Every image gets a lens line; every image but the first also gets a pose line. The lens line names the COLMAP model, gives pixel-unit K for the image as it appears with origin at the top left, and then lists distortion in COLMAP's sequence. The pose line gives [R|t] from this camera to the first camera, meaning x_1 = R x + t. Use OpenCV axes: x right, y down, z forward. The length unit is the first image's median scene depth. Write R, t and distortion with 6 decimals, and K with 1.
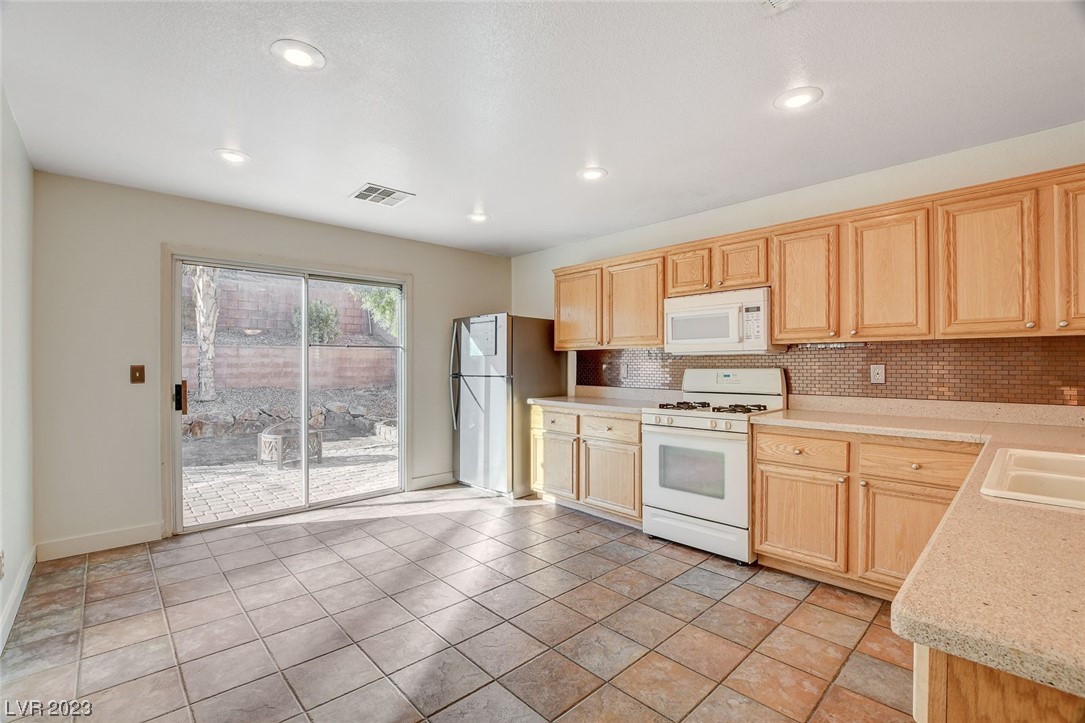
lens RADIAL K [[482.2, 0, 536.8], [0, 482.2, 363.0], [0, 0, 1]] dist [-0.037981, 0.006361]
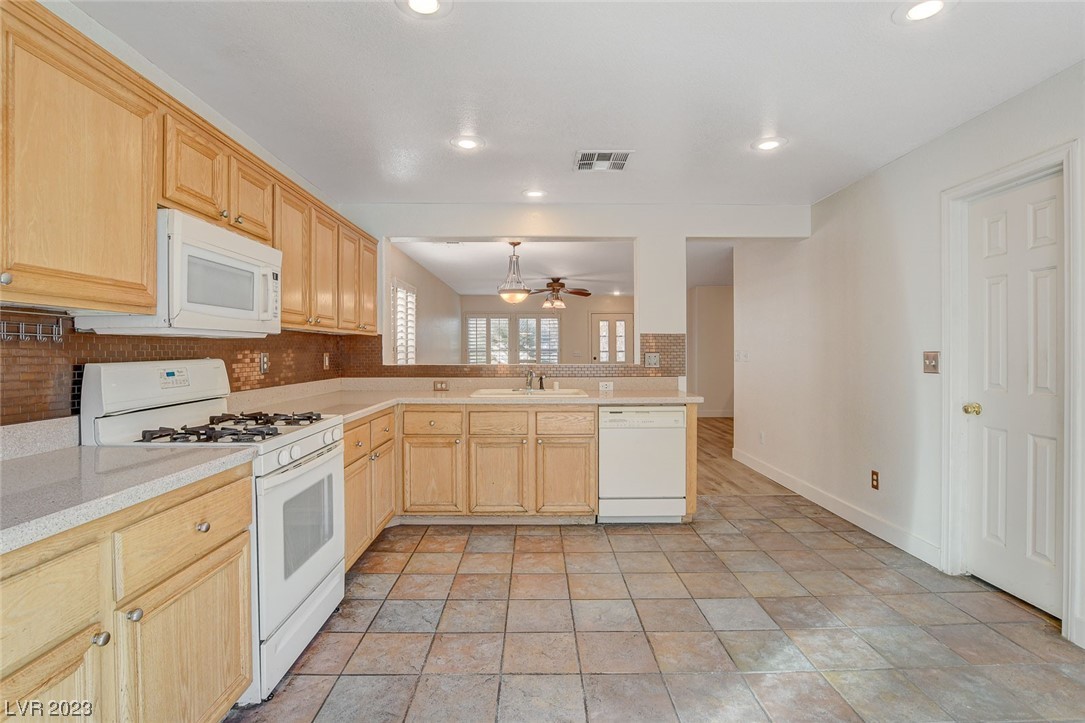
lens RADIAL K [[523.0, 0, 540.5], [0, 523.0, 352.9], [0, 0, 1]] dist [-0.027795, 0.001351]
pose [[-0.739300, -0.000105, 0.673376, -0.336971], [0.001333, 0.999998, 0.001619, 0.001779], [-0.673375, 0.002094, -0.739298, 1.206535]]
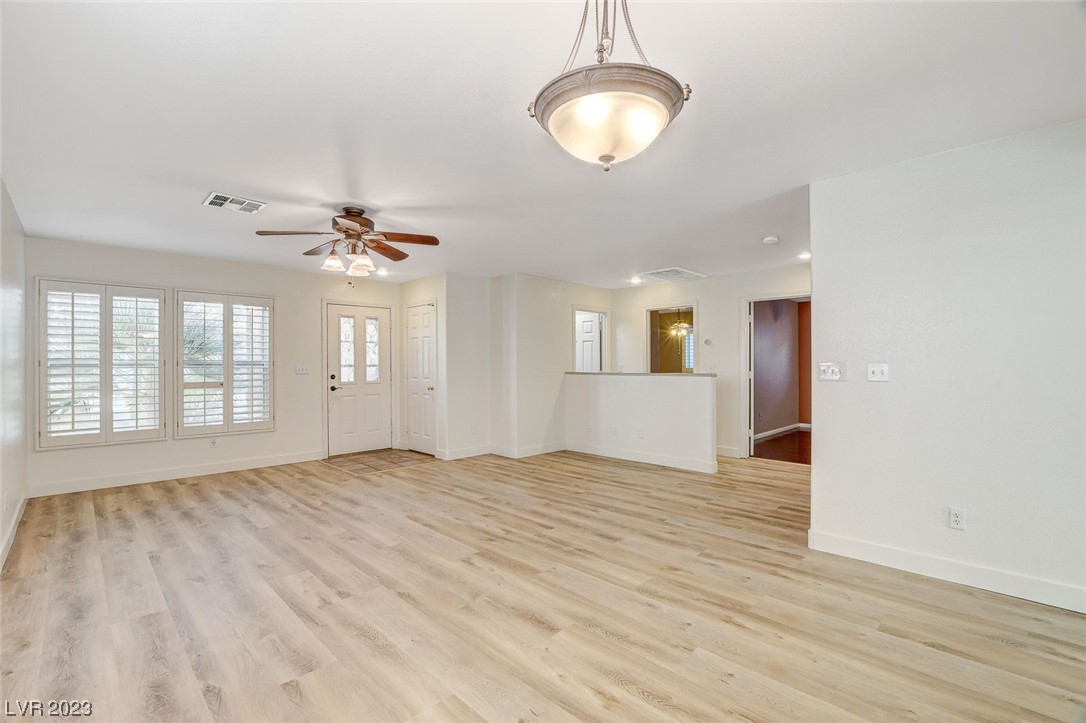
lens RADIAL K [[482.6, 0, 537.3], [0, 482.6, 363.0], [0, 0, 1]] dist [-0.037981, 0.006361]
pose [[-0.999700, 0.005837, -0.023782, 0.946131], [0.005995, 0.999960, -0.006587, 0.005565], [0.023743, -0.006728, -0.999695, 0.359106]]
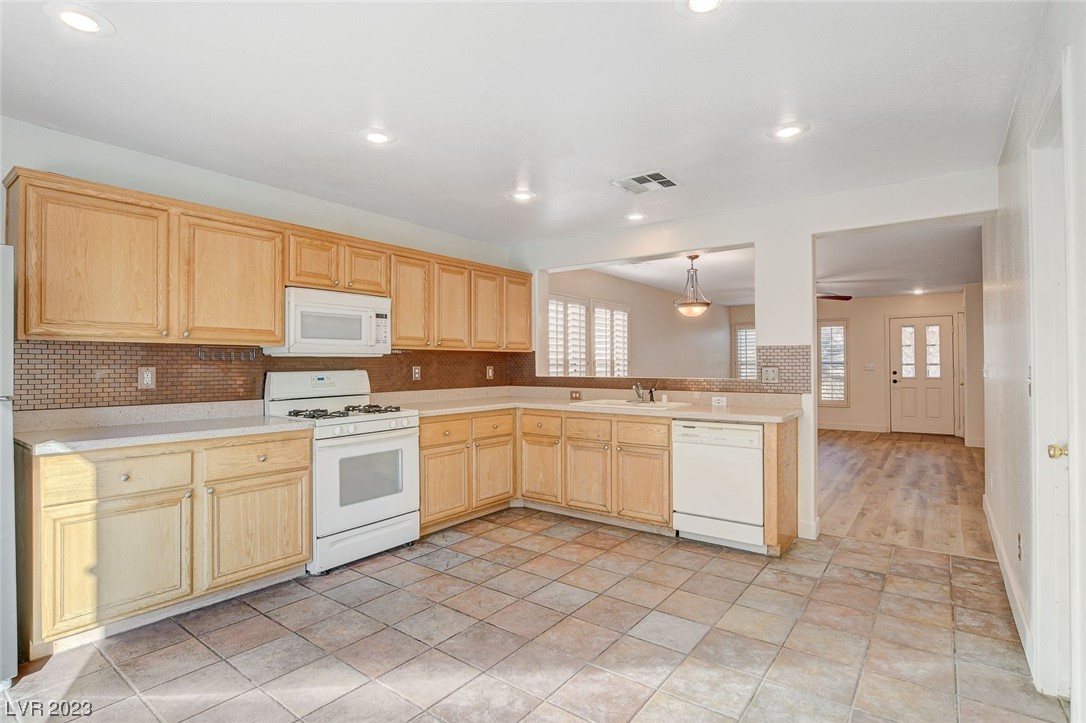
lens RADIAL K [[534.6, 0, 544.3], [0, 534.6, 358.9], [0, 0, 1]] dist [-0.022623, 0.000233]
pose [[-0.180850, 0.011006, 0.983449, -0.748742], [0.000680, 0.999939, -0.011065, -0.000921], [-0.983510, -0.001333, -0.180846, 0.791894]]
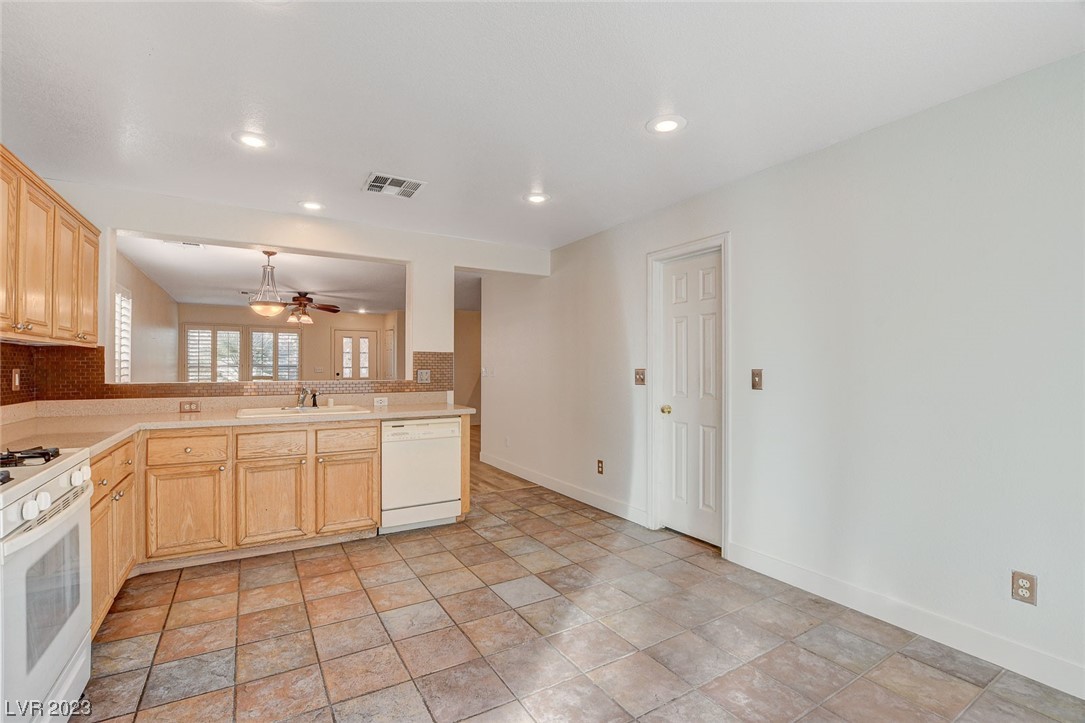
lens RADIAL K [[482.2, 0, 536.8], [0, 482.2, 363.0], [0, 0, 1]] dist [-0.037981, 0.006361]
pose [[-0.978402, 0.000884, 0.206710, -0.234559], [-0.001296, 0.999945, -0.010412, -0.000058], [-0.206708, -0.010455, -0.978347, 1.261889]]
